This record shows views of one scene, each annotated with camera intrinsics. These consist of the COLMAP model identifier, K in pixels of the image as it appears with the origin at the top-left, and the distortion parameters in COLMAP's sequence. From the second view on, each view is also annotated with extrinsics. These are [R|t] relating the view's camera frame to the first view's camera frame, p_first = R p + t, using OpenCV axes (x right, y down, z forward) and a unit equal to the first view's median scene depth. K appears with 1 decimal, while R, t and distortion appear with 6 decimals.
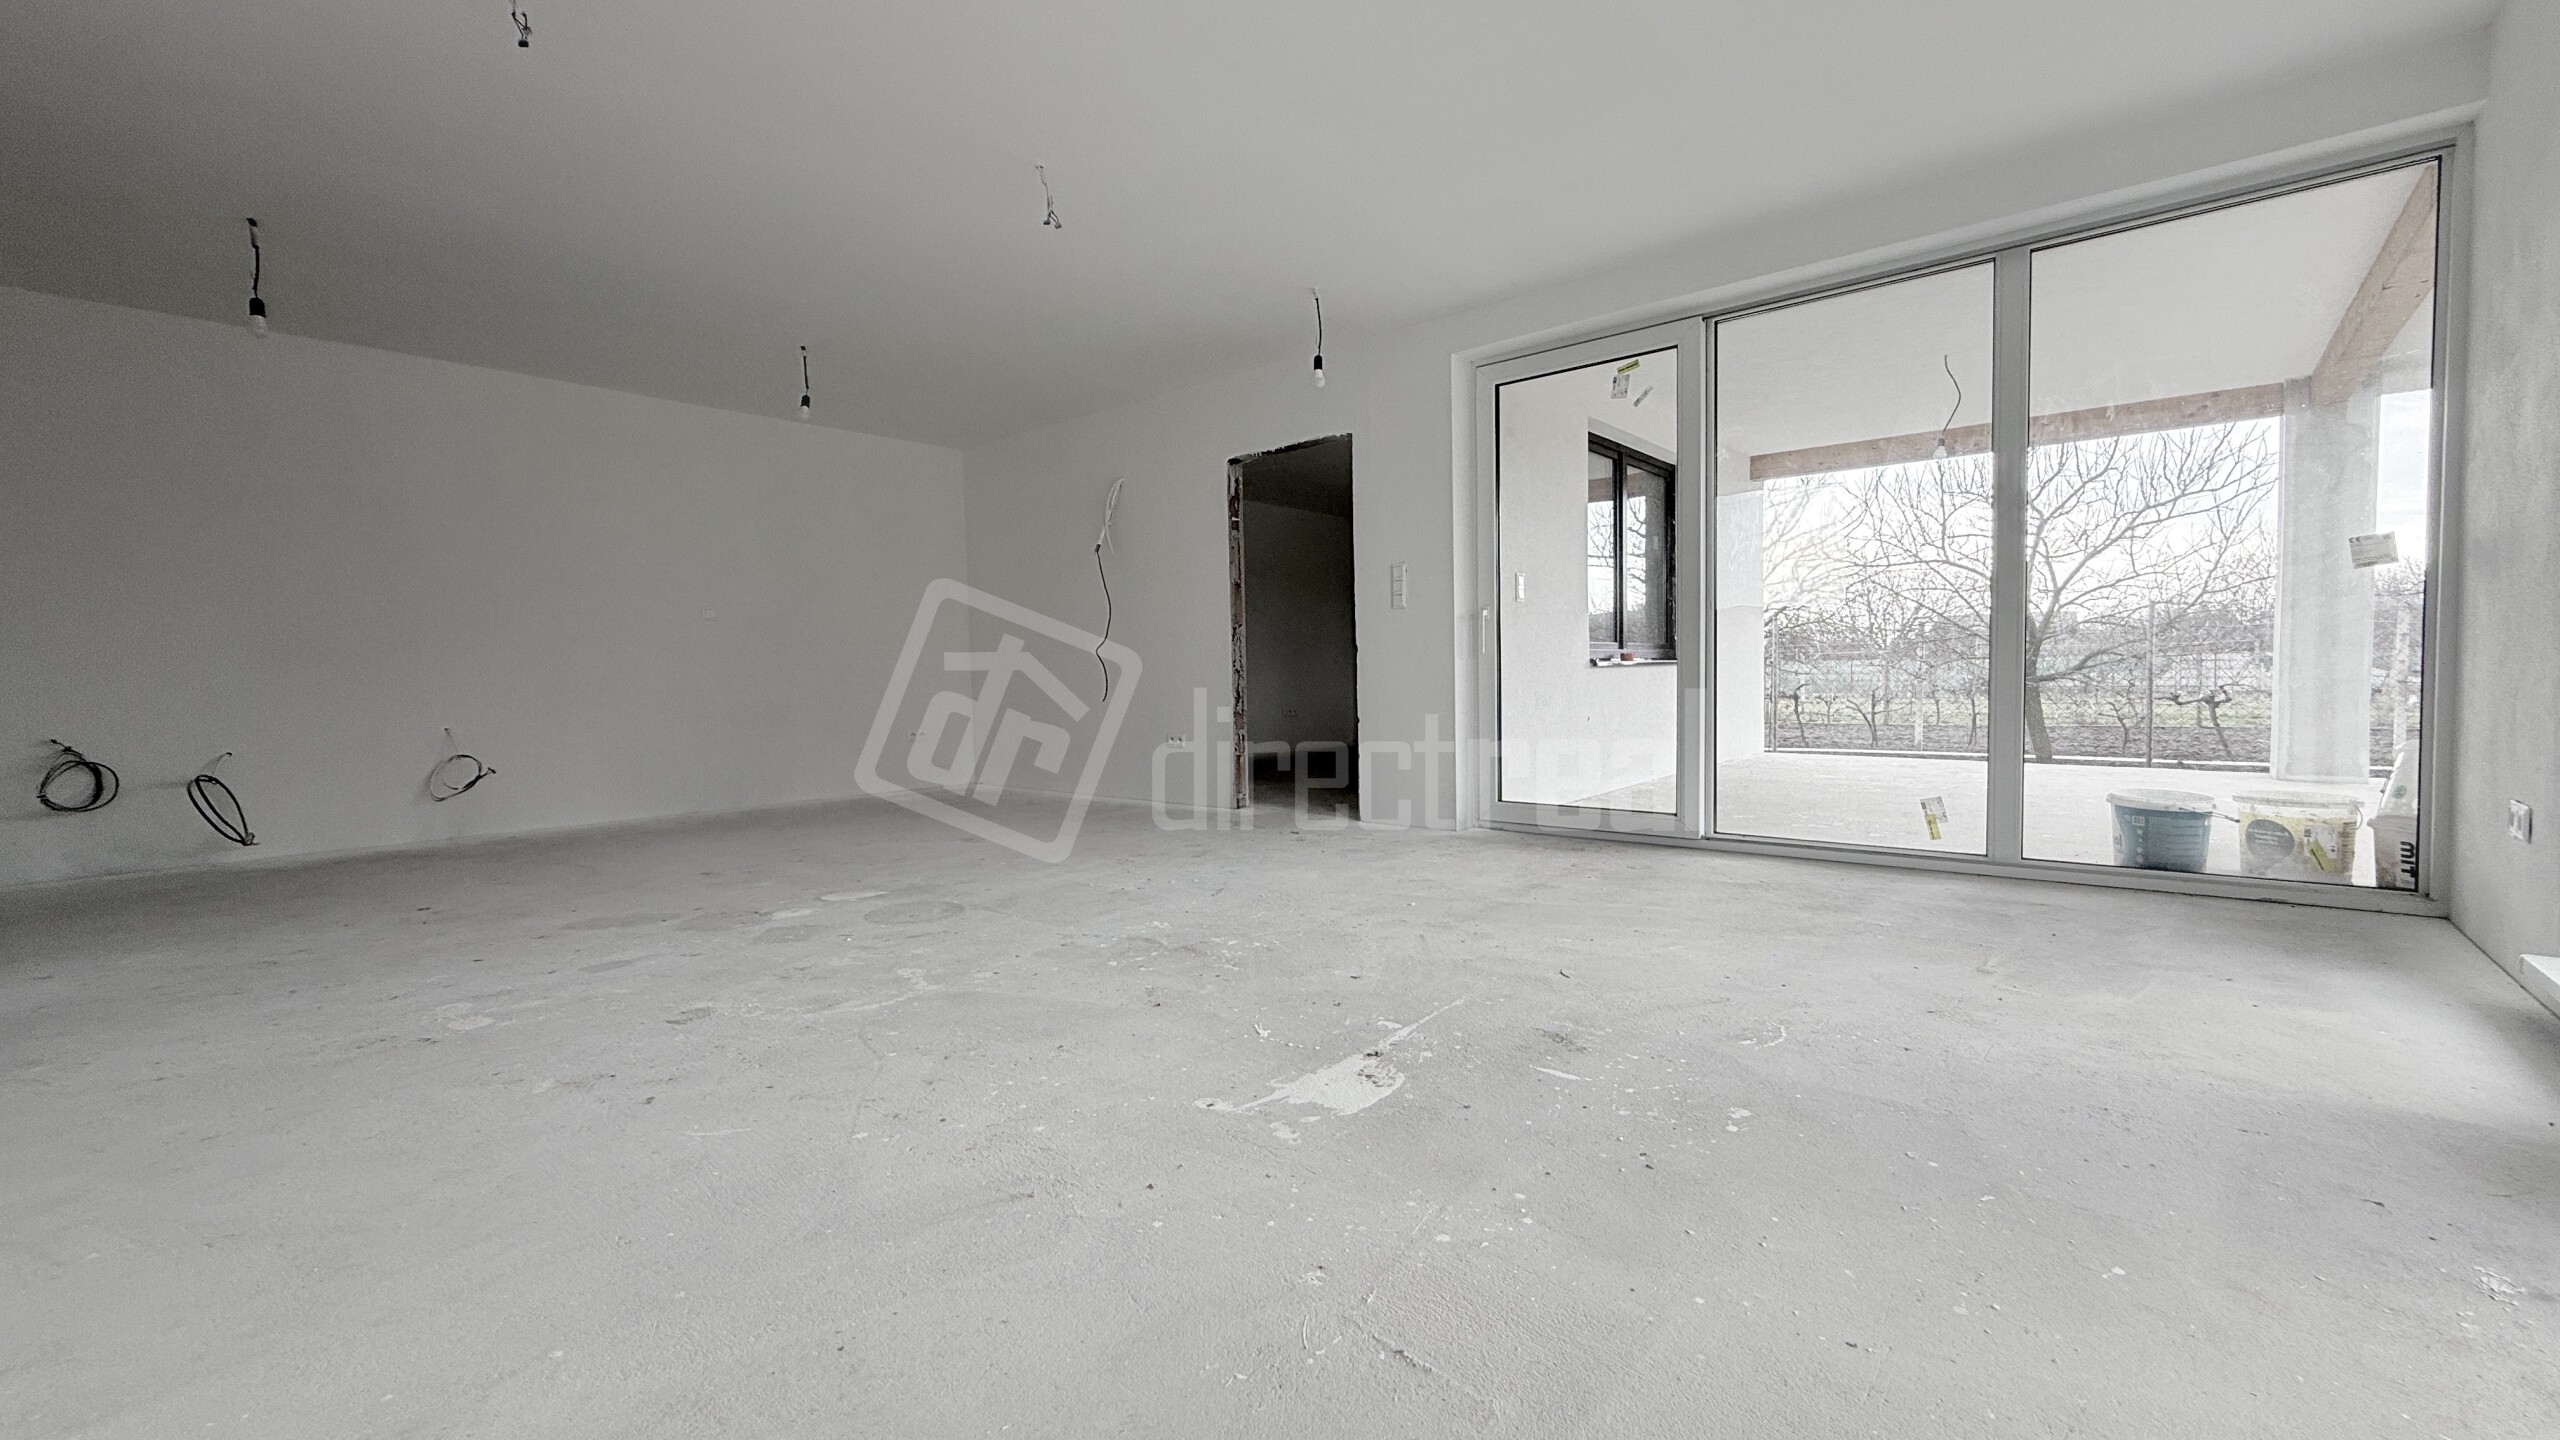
lens RADIAL K [[1016.0, 0, 1272.1], [0, 1016.0, 724.1], [0, 0, 1]] dist [-0.001435, -0.000146]
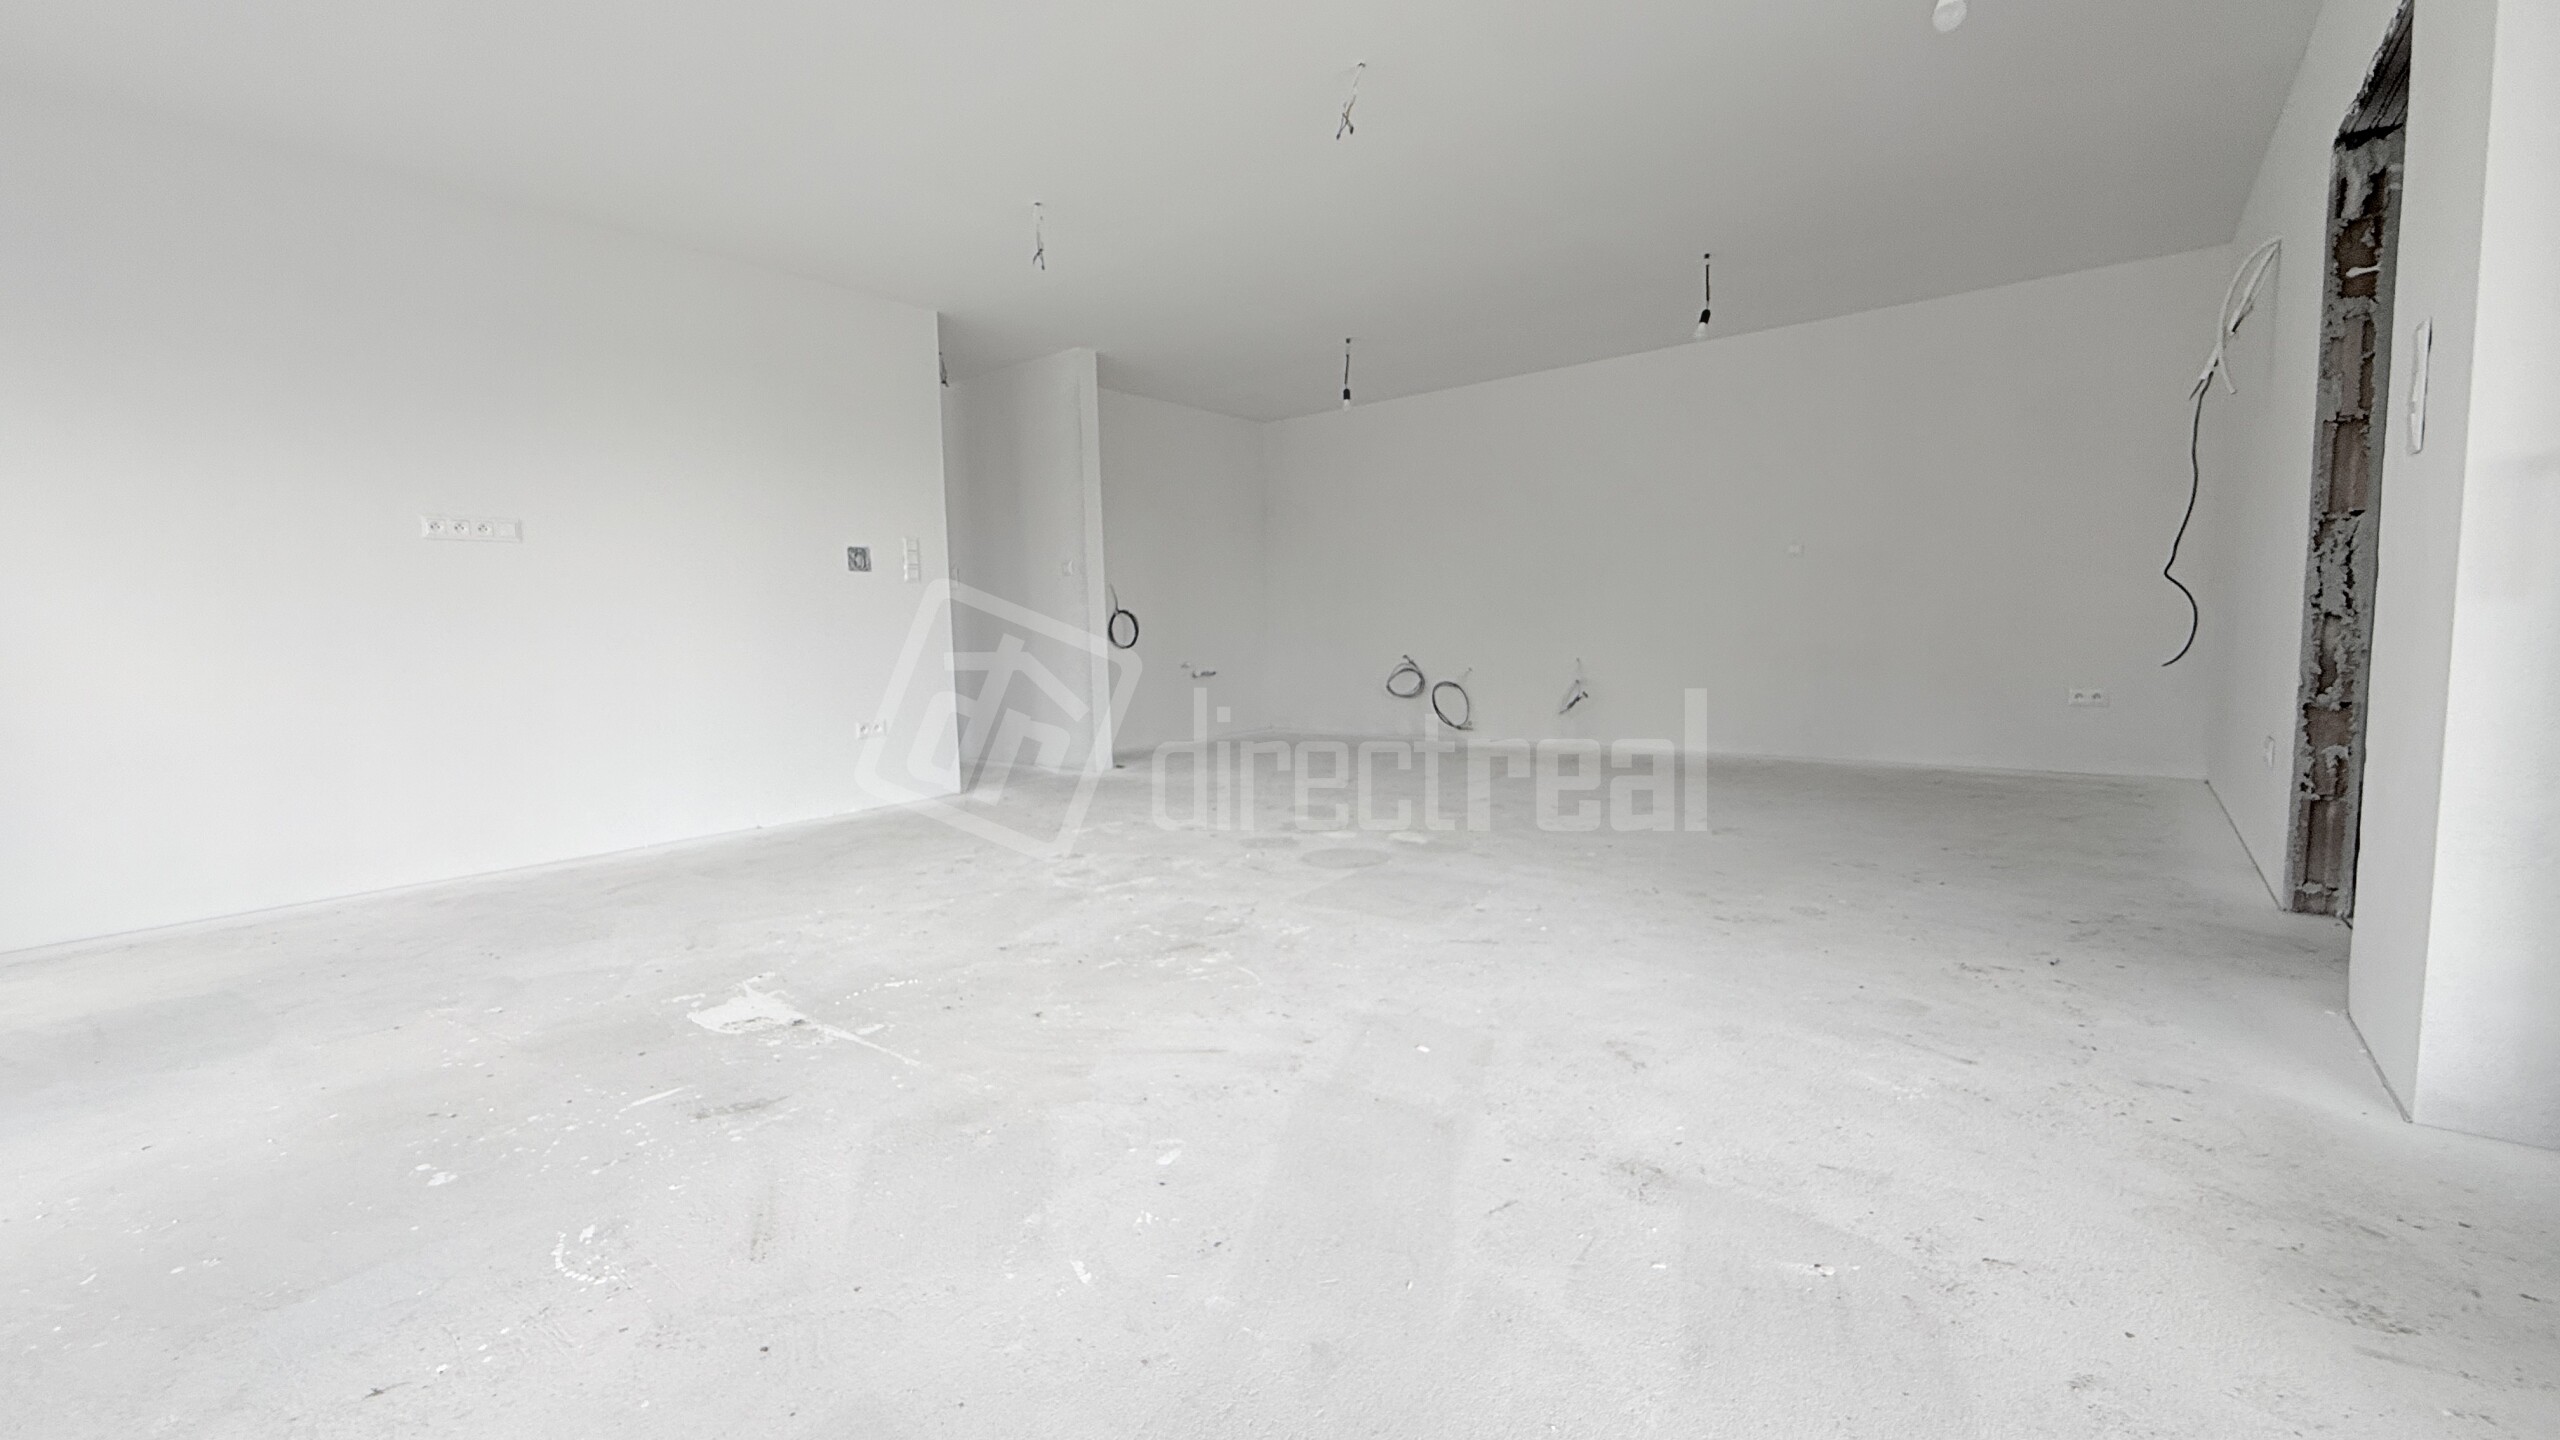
lens RADIAL K [[1016.0, 0, 1269.5], [0, 1016.0, 718.9], [0, 0, 1]] dist [-0.001435, -0.000146]
pose [[0.037323, 0.108259, -0.993422, 1.120595], [-0.026806, 0.993865, 0.107300, -0.117815], [0.998944, 0.022625, 0.039996, 1.413447]]
